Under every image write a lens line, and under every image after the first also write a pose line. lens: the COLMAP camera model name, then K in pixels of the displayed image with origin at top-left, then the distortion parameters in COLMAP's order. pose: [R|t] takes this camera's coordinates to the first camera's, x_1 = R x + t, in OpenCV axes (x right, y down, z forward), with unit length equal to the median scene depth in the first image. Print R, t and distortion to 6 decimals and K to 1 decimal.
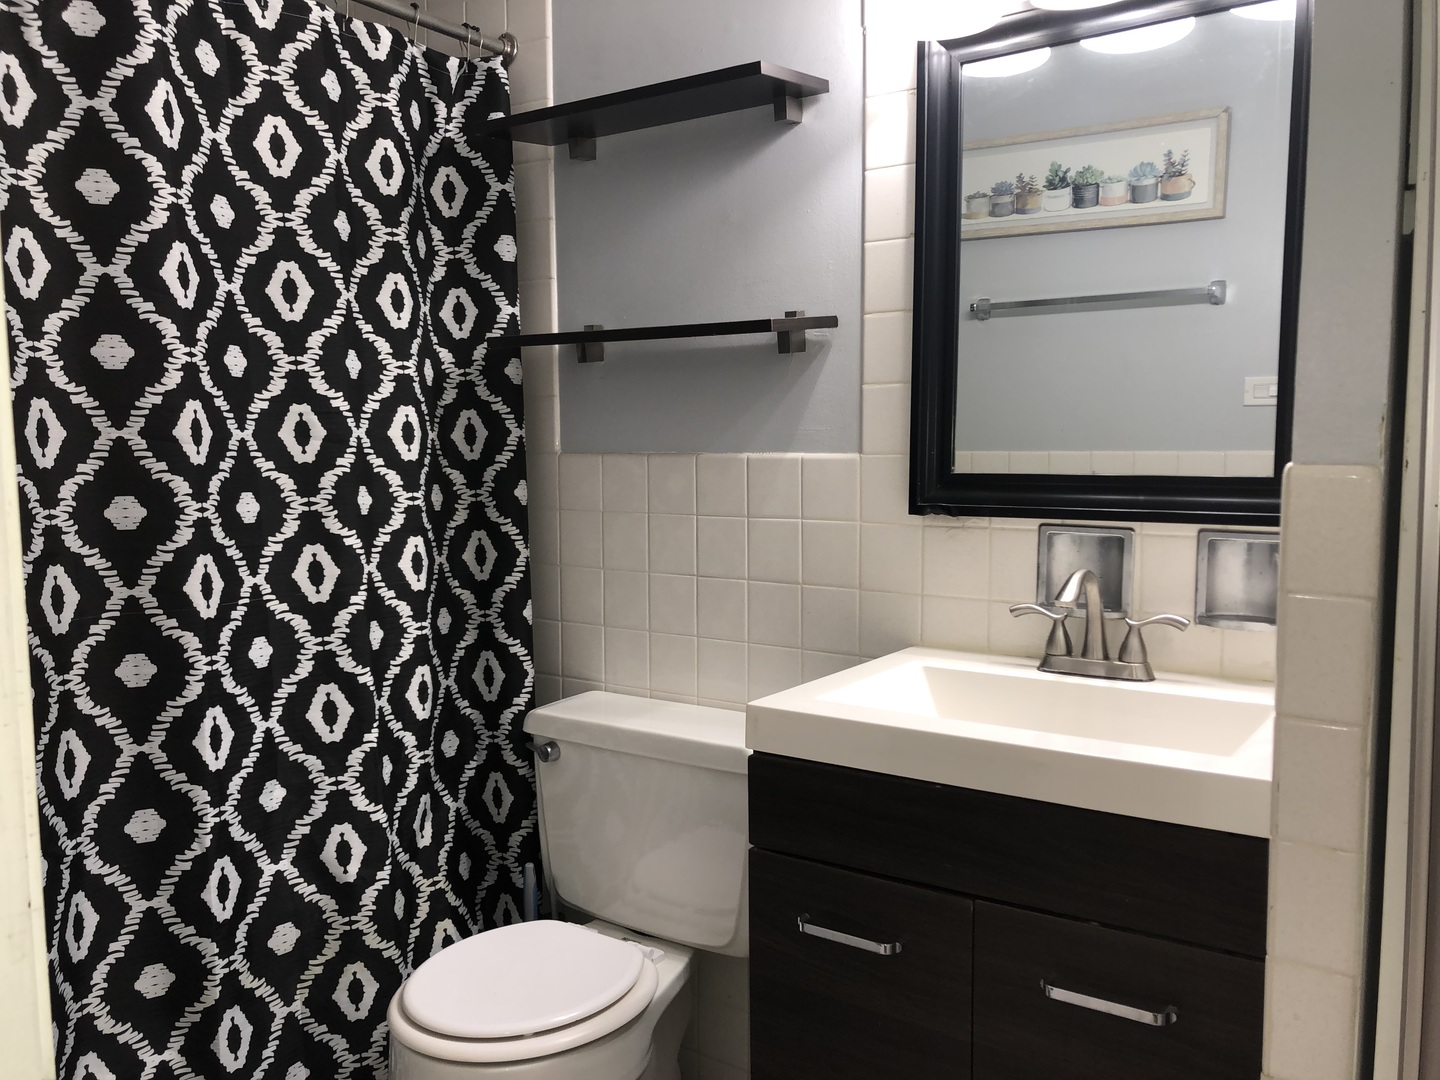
lens RADIAL K [[1182.7, 0, 716.9], [0, 1182.7, 566.8], [0, 0, 1]] dist [0.004935, -0.003660]
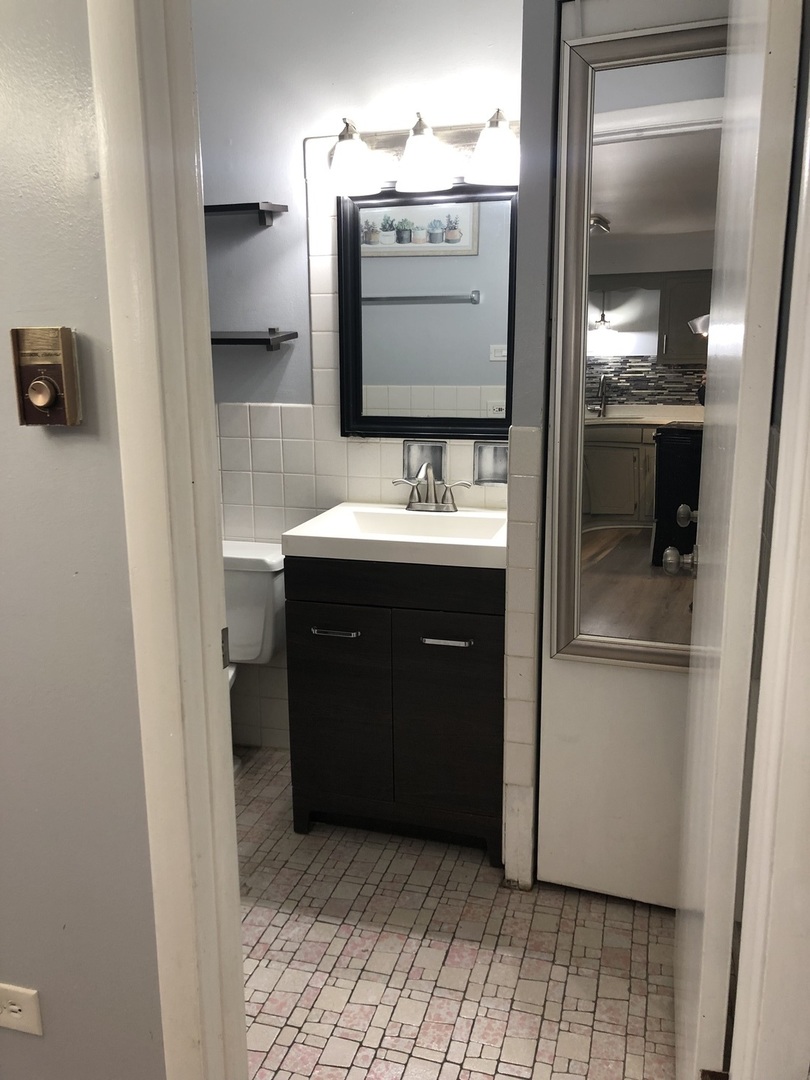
lens RADIAL K [[900.7, 0, 402.8], [0, 900.7, 538.5], [0, 0, 1]] dist [0.001408, -0.002499]
pose [[0.947175, -0.064793, 0.314105, -0.238554], [0.029861, 0.992943, 0.114775, -0.046078], [-0.319324, -0.099333, 0.942425, -0.513445]]
